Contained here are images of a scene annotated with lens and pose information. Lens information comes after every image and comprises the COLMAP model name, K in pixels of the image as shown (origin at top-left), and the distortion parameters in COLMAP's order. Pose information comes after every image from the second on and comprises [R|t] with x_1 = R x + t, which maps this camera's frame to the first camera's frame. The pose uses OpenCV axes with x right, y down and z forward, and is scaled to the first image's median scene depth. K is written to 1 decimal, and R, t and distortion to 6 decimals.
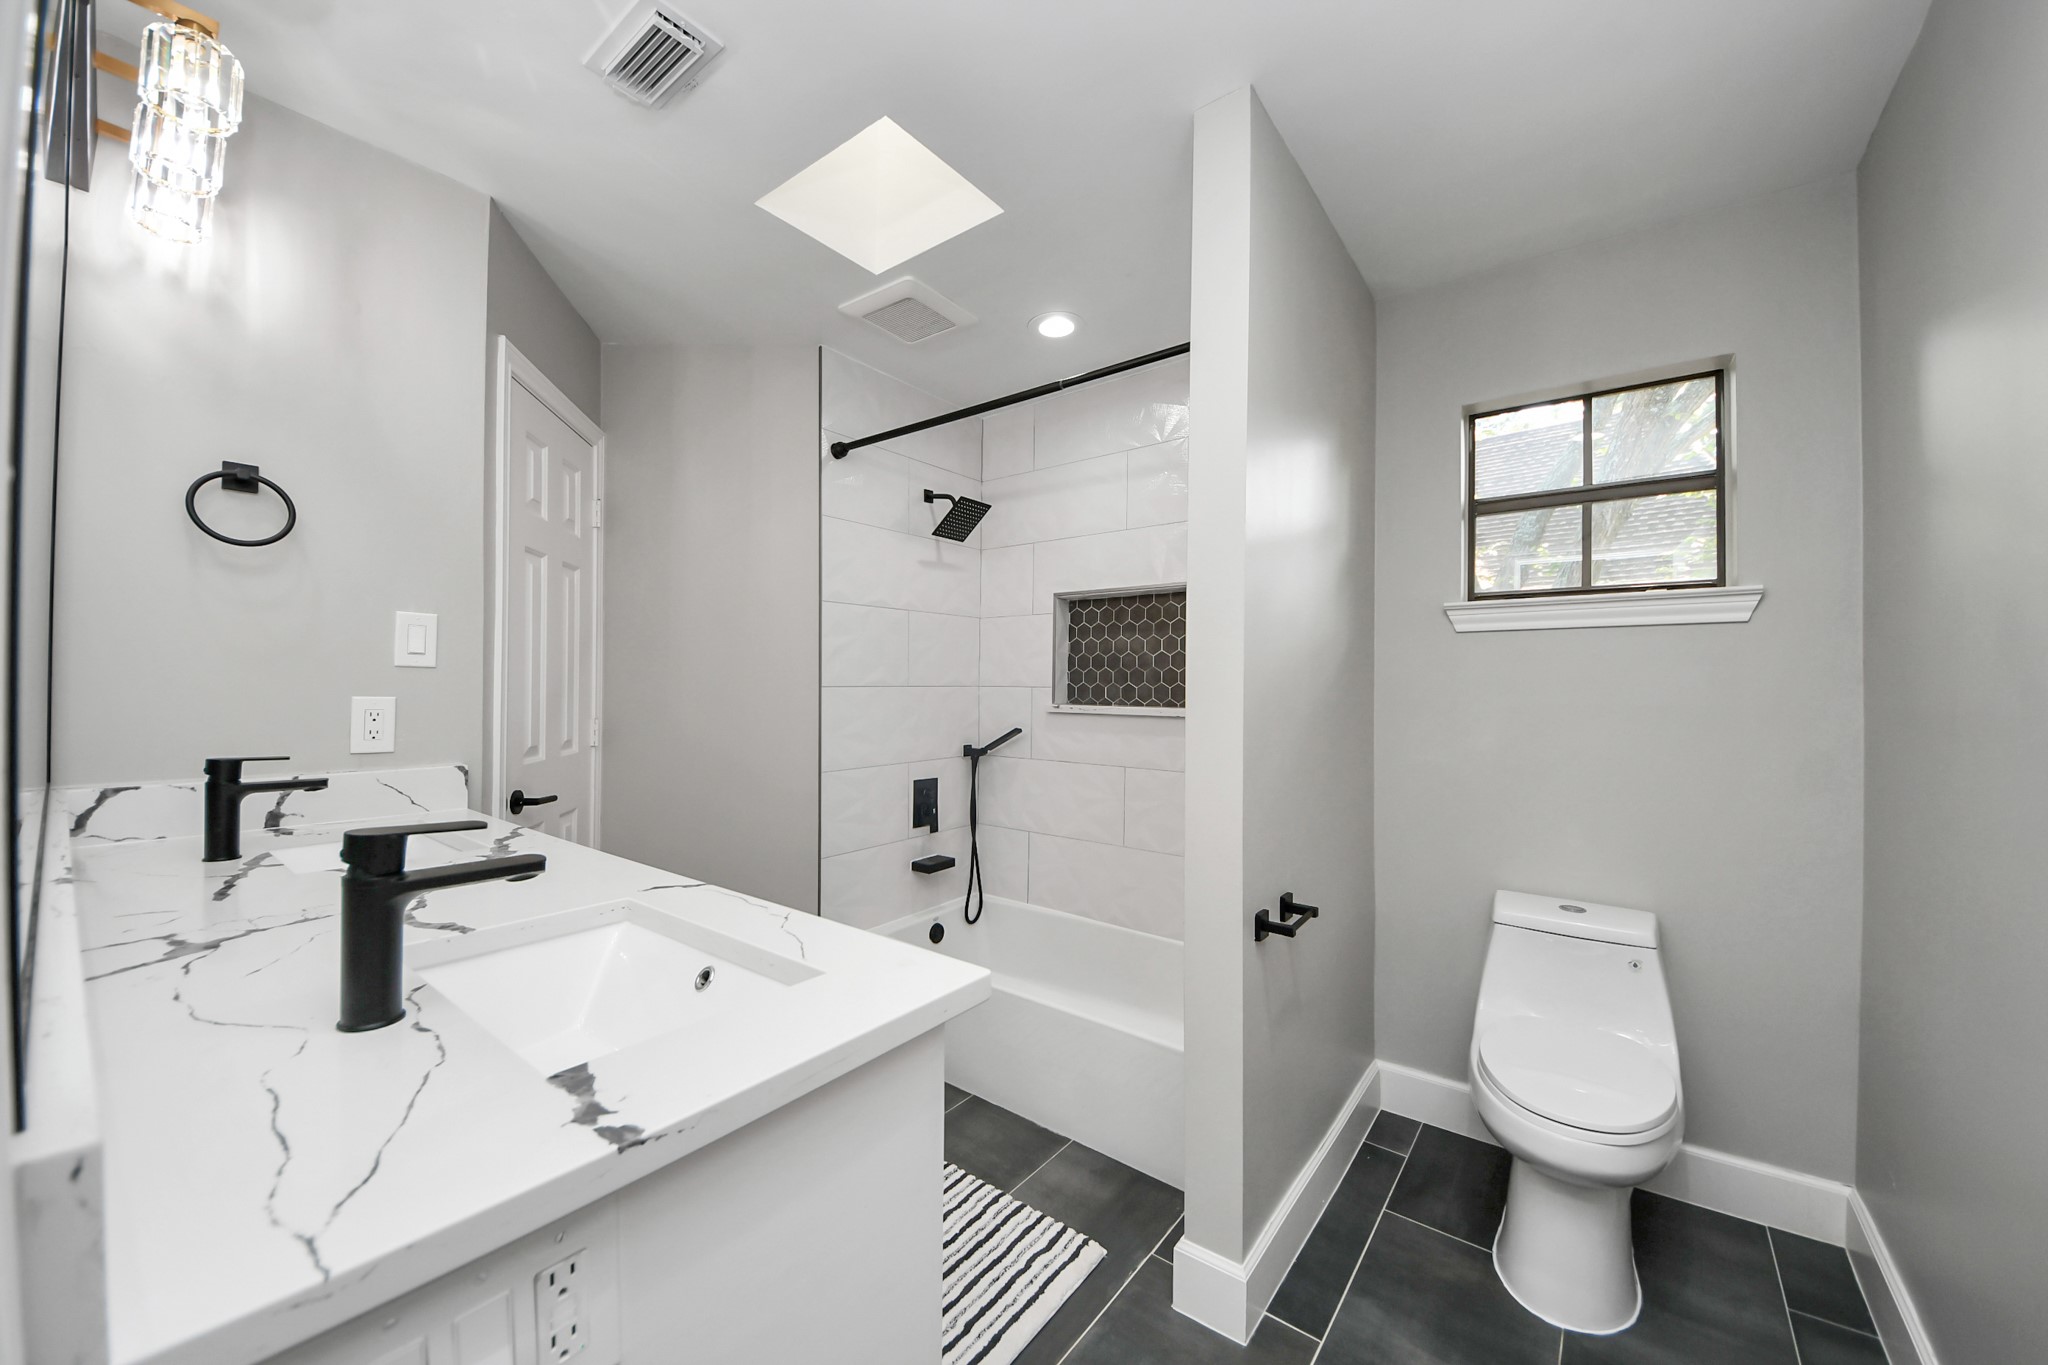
lens RADIAL K [[745.5, 0, 1033.2], [0, 745.5, 676.5], [0, 0, 1]] dist [0.009964, -0.007679]
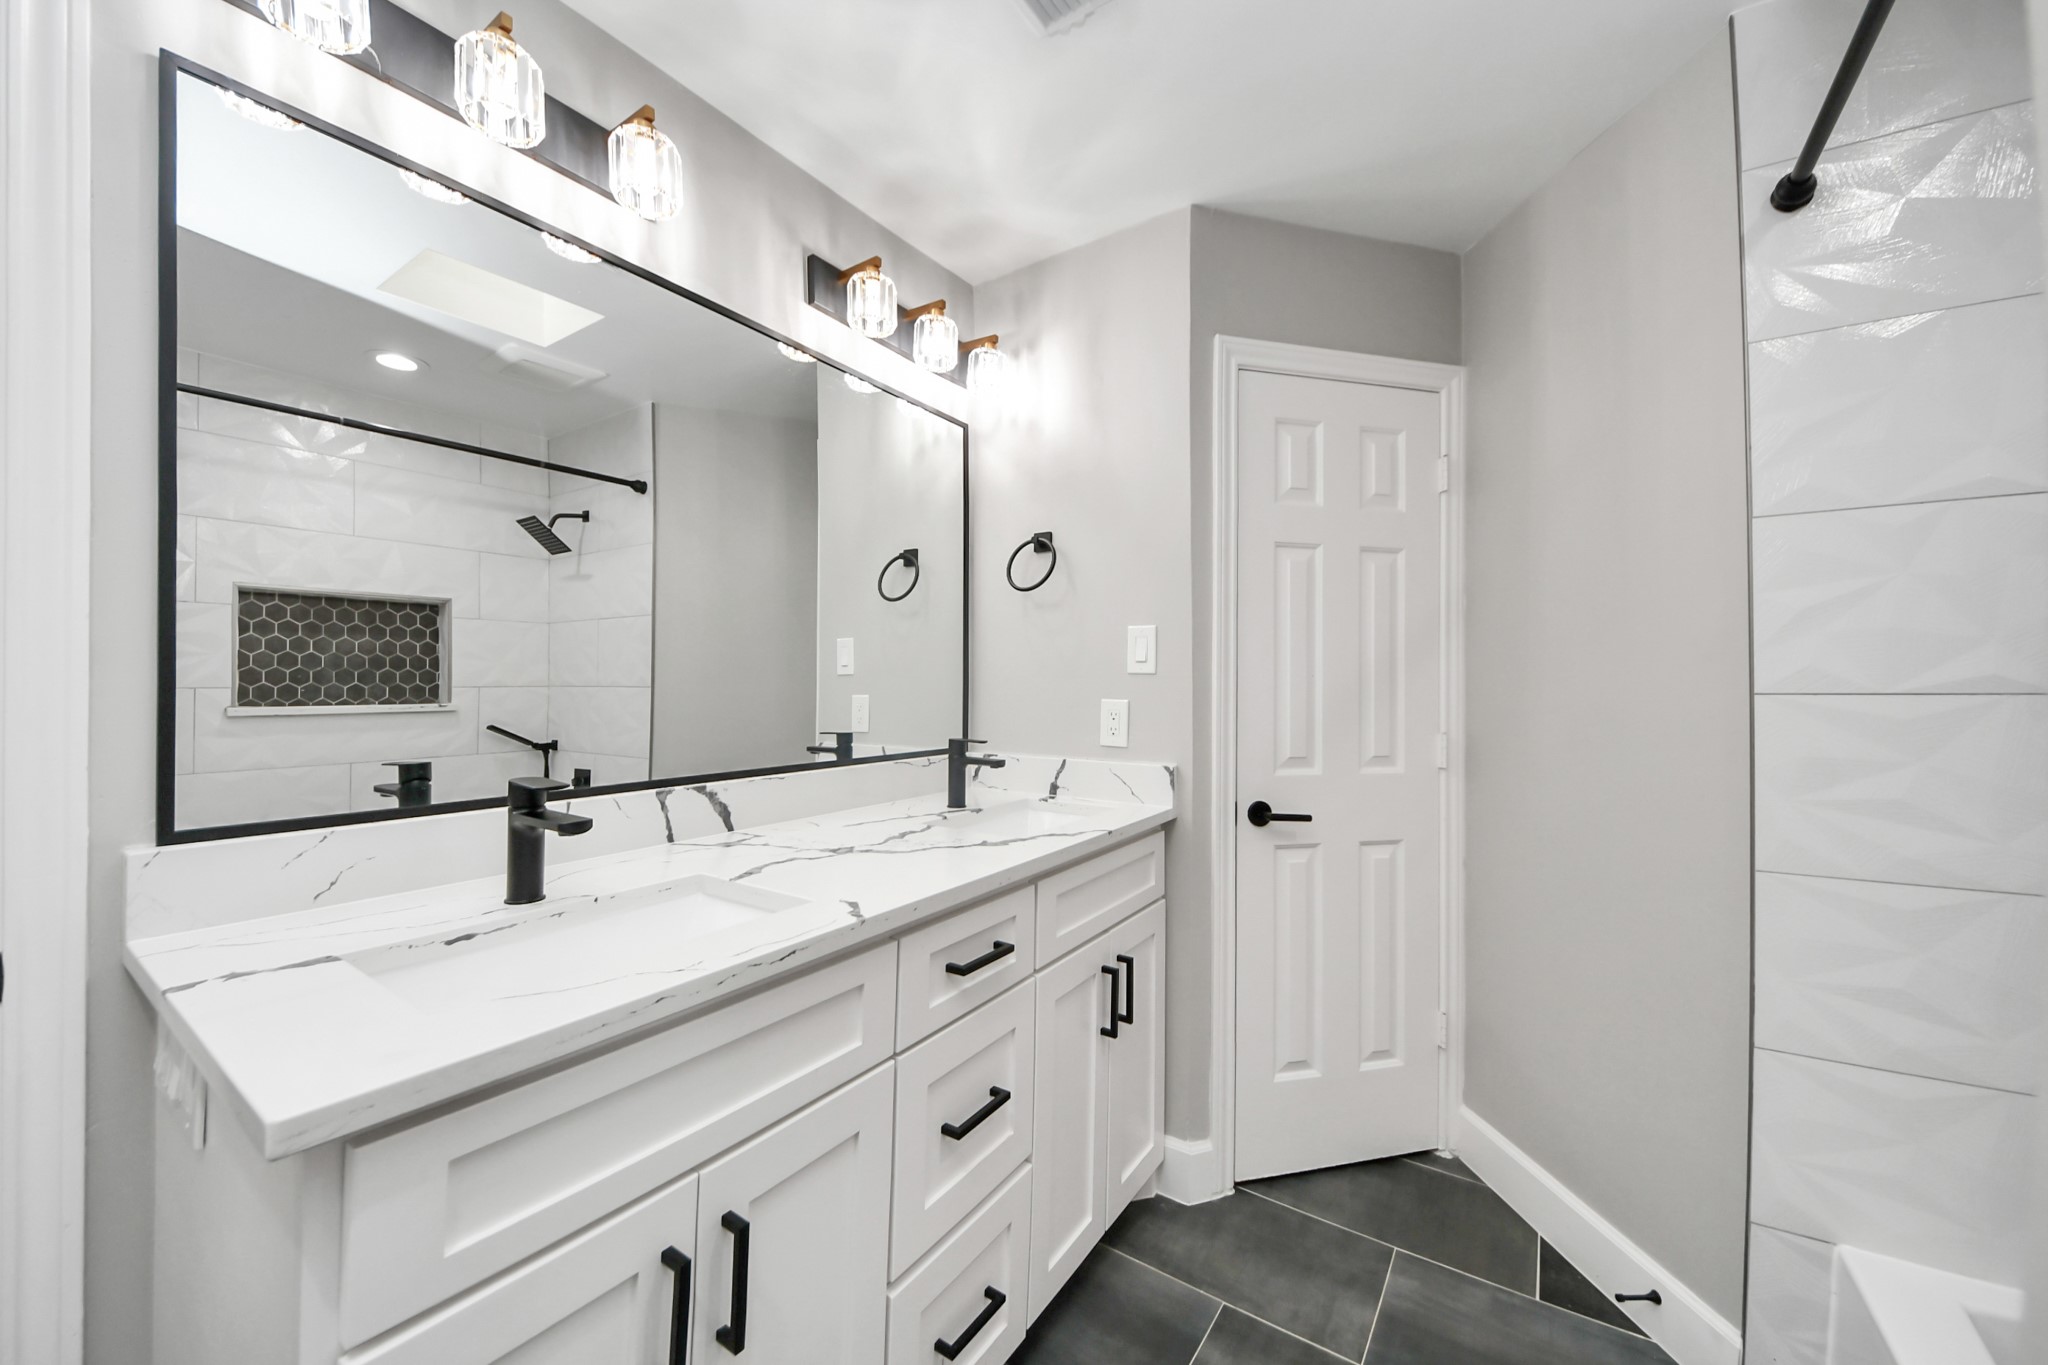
lens RADIAL K [[745.5, 0, 1038.4], [0, 745.5, 684.1], [0, 0, 1]] dist [0.009964, -0.007679]
pose [[0.024833, -0.013625, -0.999599, 0.292172], [0.004664, 0.999898, -0.013514, 0.017763], [0.999681, -0.004326, 0.024894, 0.830797]]
